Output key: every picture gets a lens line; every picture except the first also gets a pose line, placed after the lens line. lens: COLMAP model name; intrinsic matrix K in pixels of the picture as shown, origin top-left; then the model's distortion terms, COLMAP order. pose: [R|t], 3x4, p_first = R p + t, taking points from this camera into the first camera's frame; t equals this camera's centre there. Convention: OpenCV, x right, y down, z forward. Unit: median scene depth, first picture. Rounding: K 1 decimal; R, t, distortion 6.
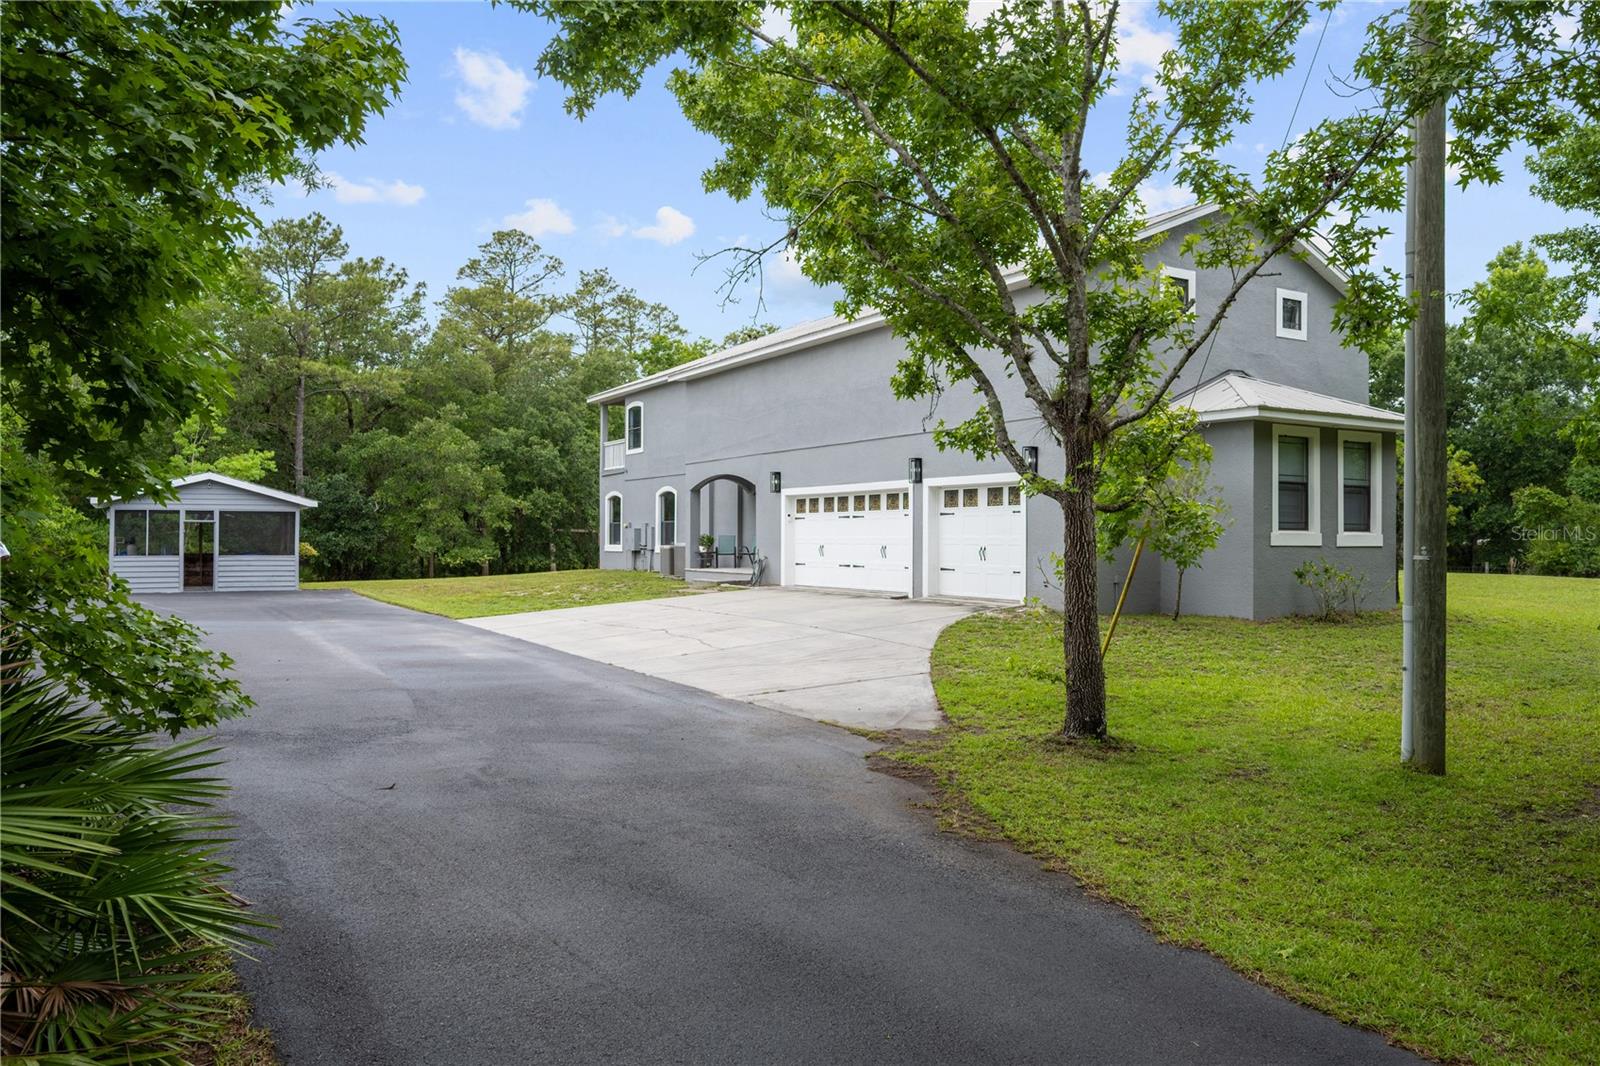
lens RADIAL K [[1134.0, 0, 800.0], [0, 1134.0, 533.0], [0, 0, 1]] dist [-0.010021, -0.000672]
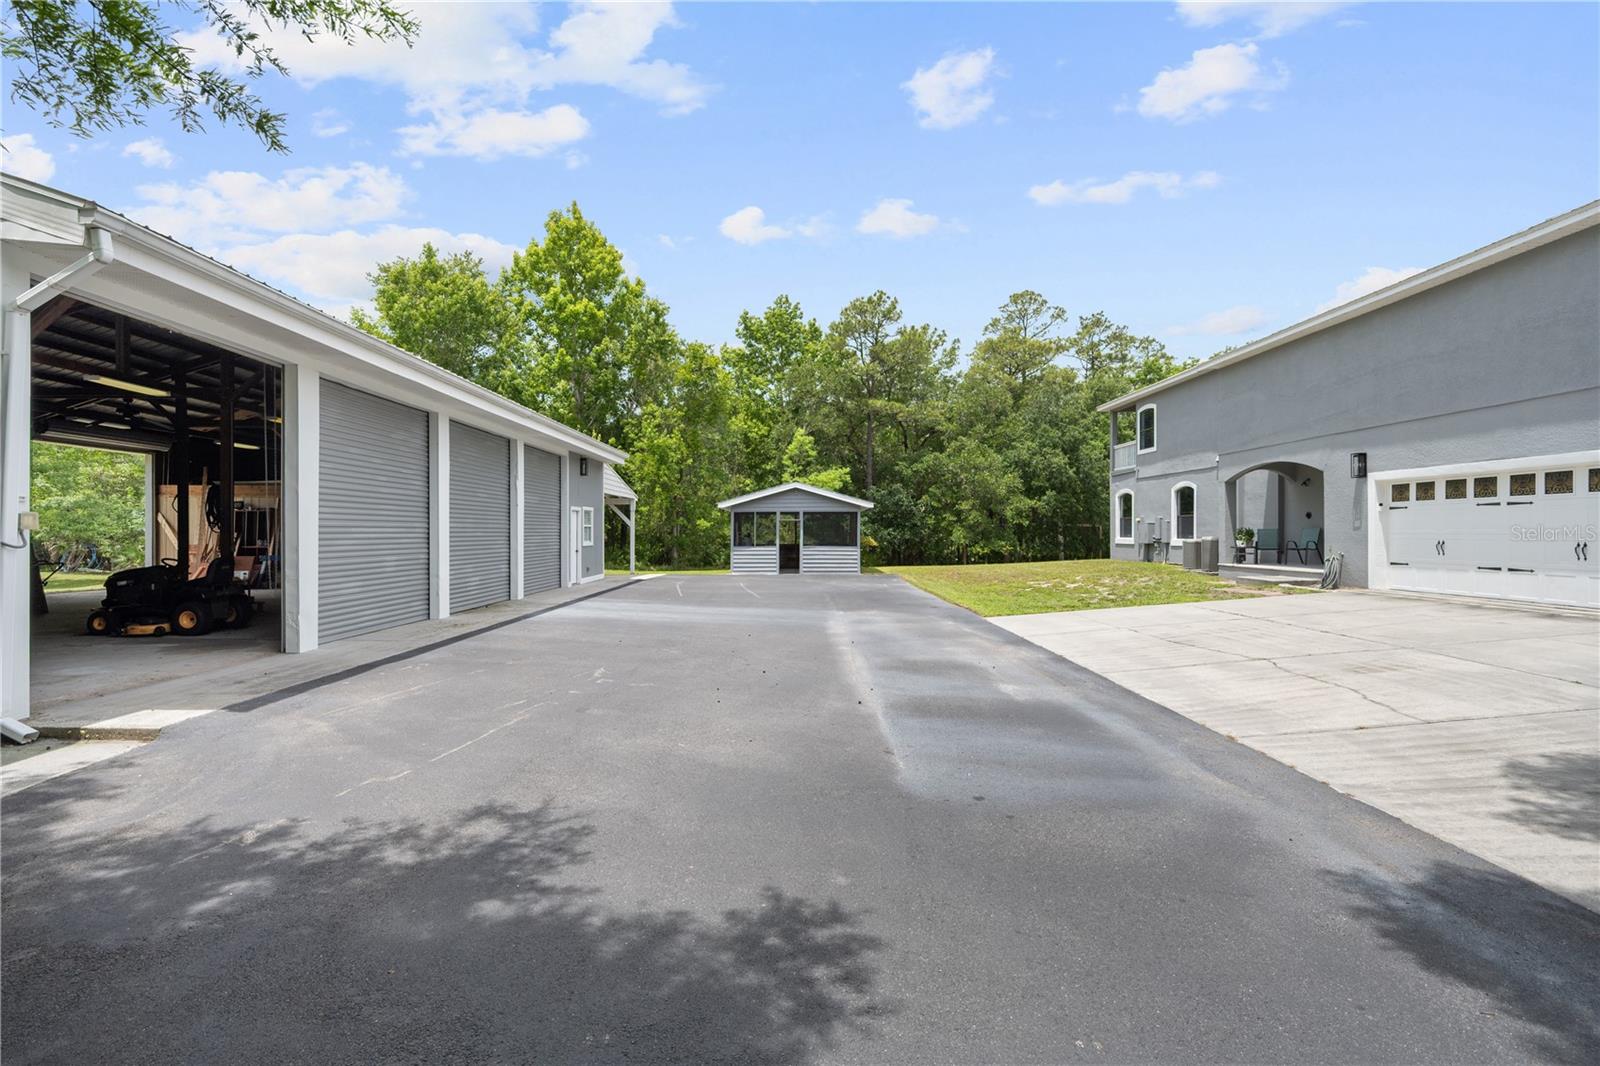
lens RADIAL K [[737.7, 0, 800.0], [0, 737.7, 533.0], [0, 0, 1]] dist [-0.033928, 0.000230]
pose [[0.859052, -0.000630, -0.511888, -0.063539], [0.004369, 0.999972, 0.006100, -0.000500], [0.511869, -0.007477, 0.859031, 0.204206]]
